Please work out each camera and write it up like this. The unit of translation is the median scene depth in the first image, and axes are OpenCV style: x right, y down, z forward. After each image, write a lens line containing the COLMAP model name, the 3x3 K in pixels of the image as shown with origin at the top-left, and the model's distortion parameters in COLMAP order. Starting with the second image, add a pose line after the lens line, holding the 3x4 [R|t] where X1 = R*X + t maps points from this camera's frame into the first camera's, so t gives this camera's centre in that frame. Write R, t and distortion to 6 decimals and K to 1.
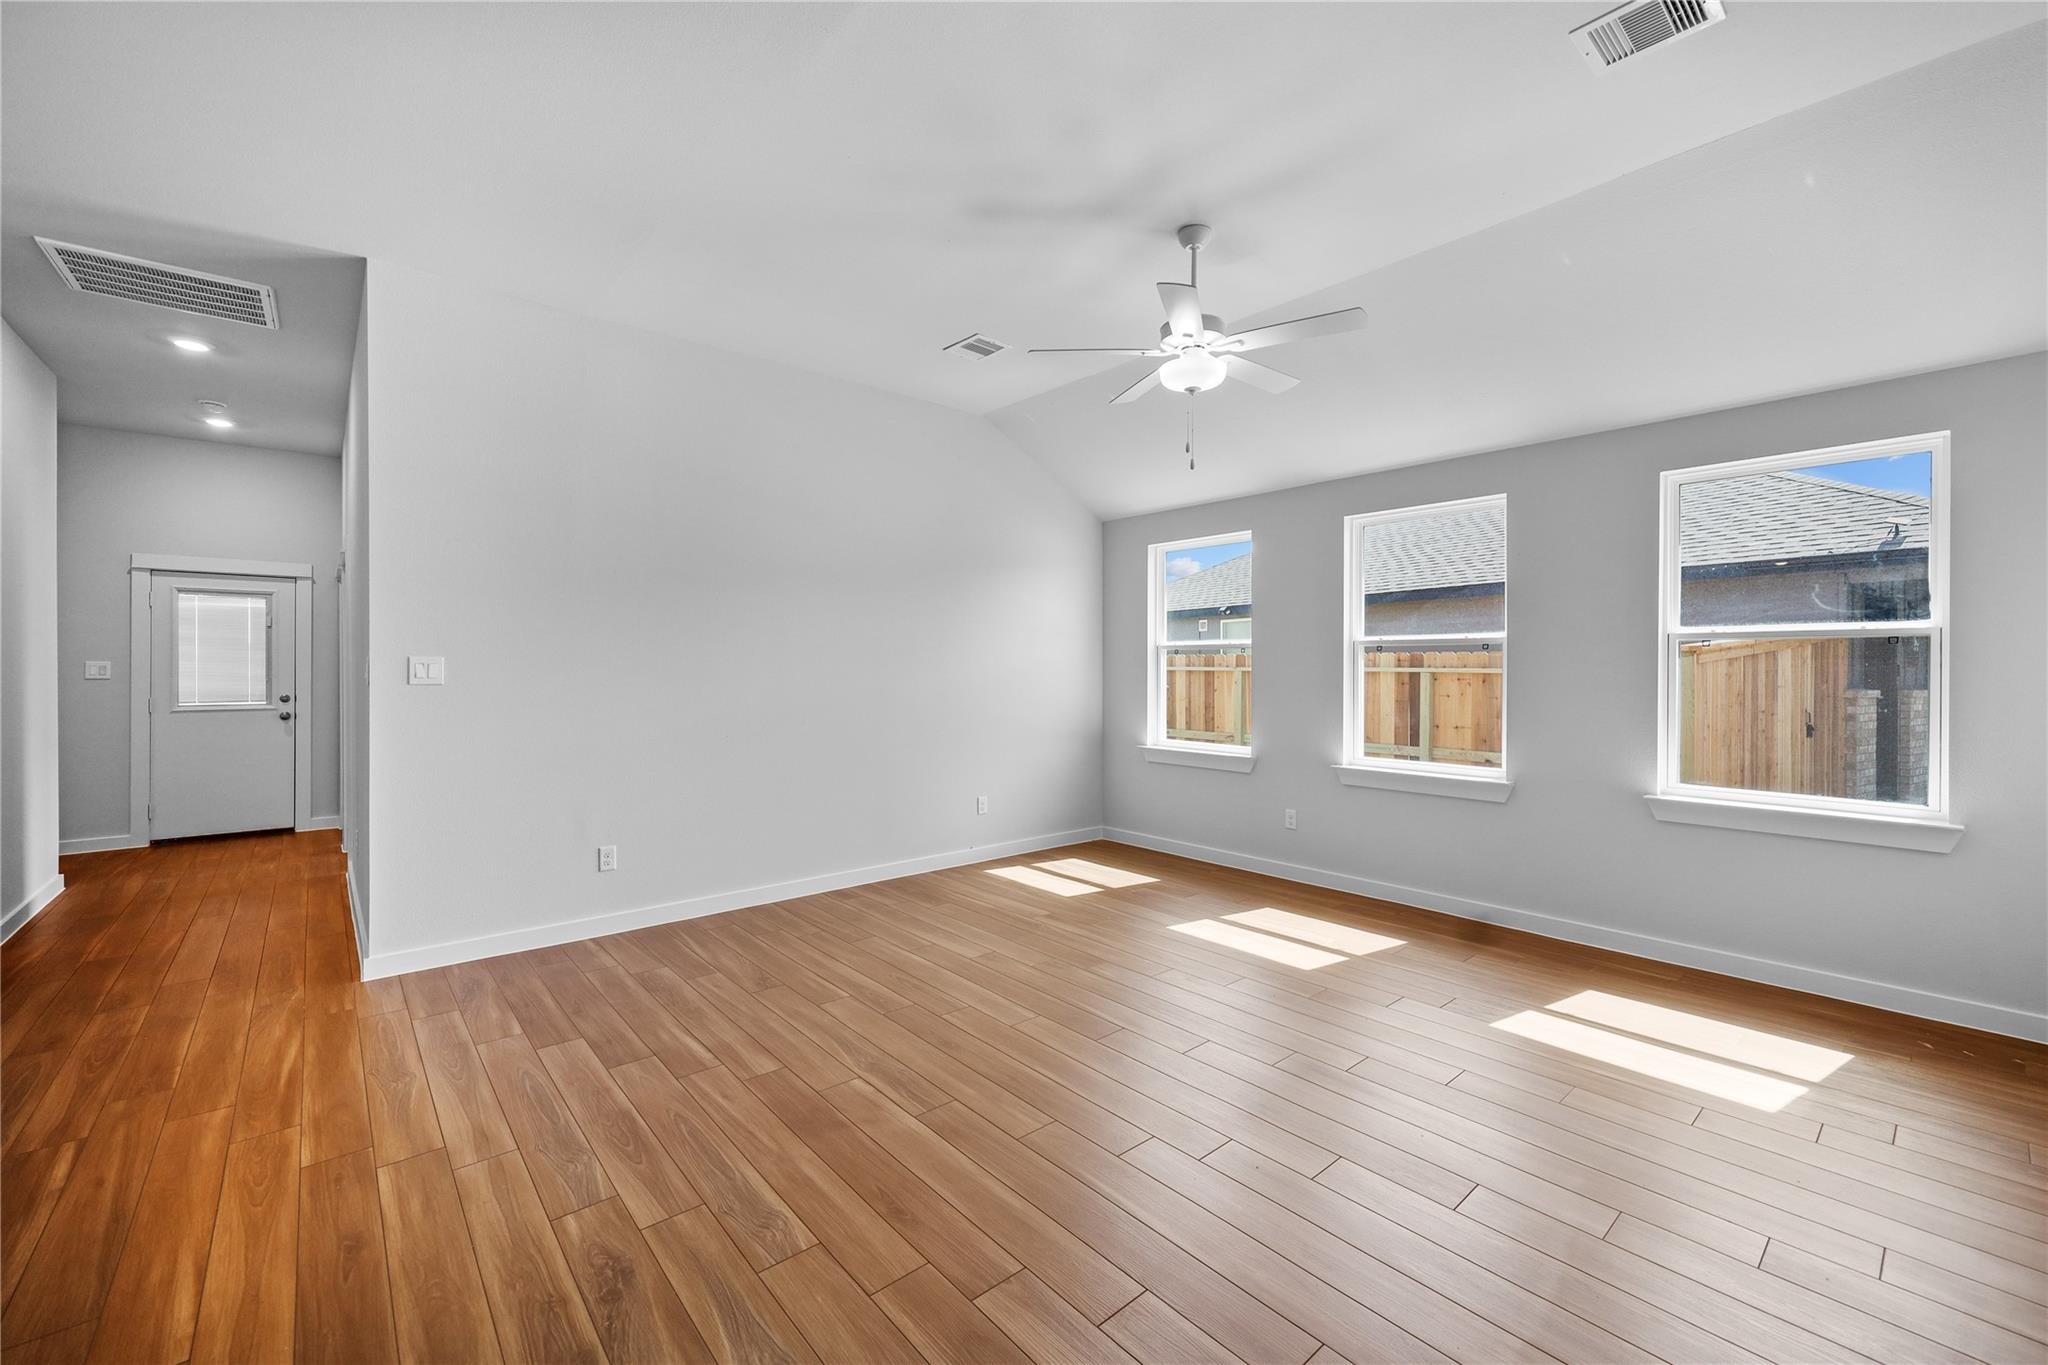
lens RADIAL K [[822.2, 0, 1020.5], [0, 822.2, 666.8], [0, 0, 1]] dist [-0.001287, 0.001242]
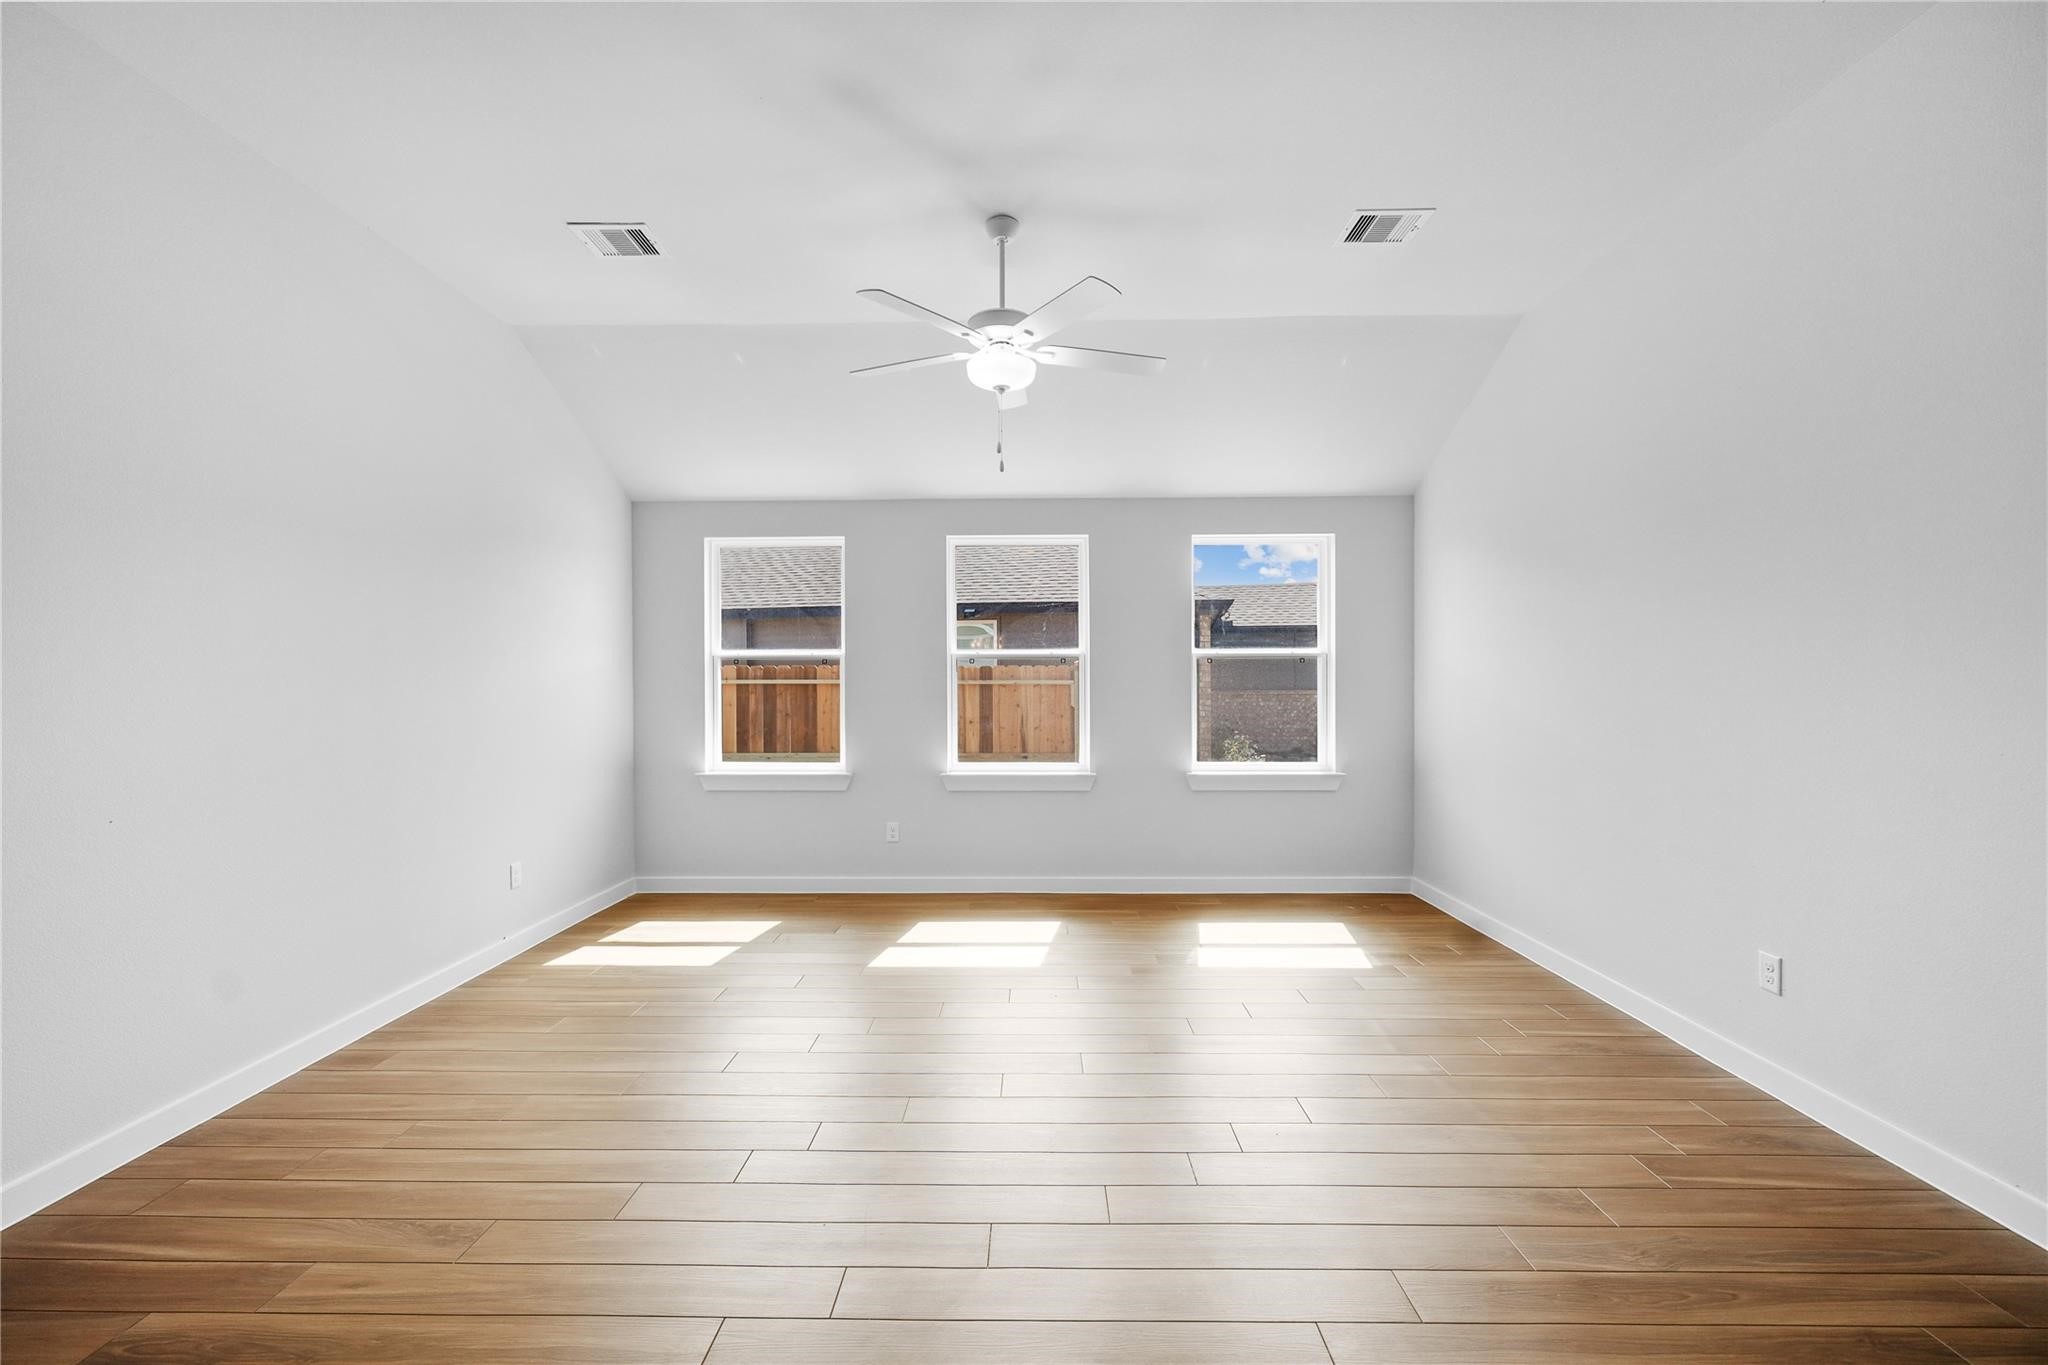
lens RADIAL K [[822.2, 0, 1018.6], [0, 822.2, 682.9], [0, 0, 1]] dist [-0.001287, 0.001242]
pose [[0.669735, -0.004968, 0.742584, -0.357045], [0.004059, 0.999987, 0.003029, 0.002225], [-0.742589, 0.000985, 0.669746, 0.251395]]
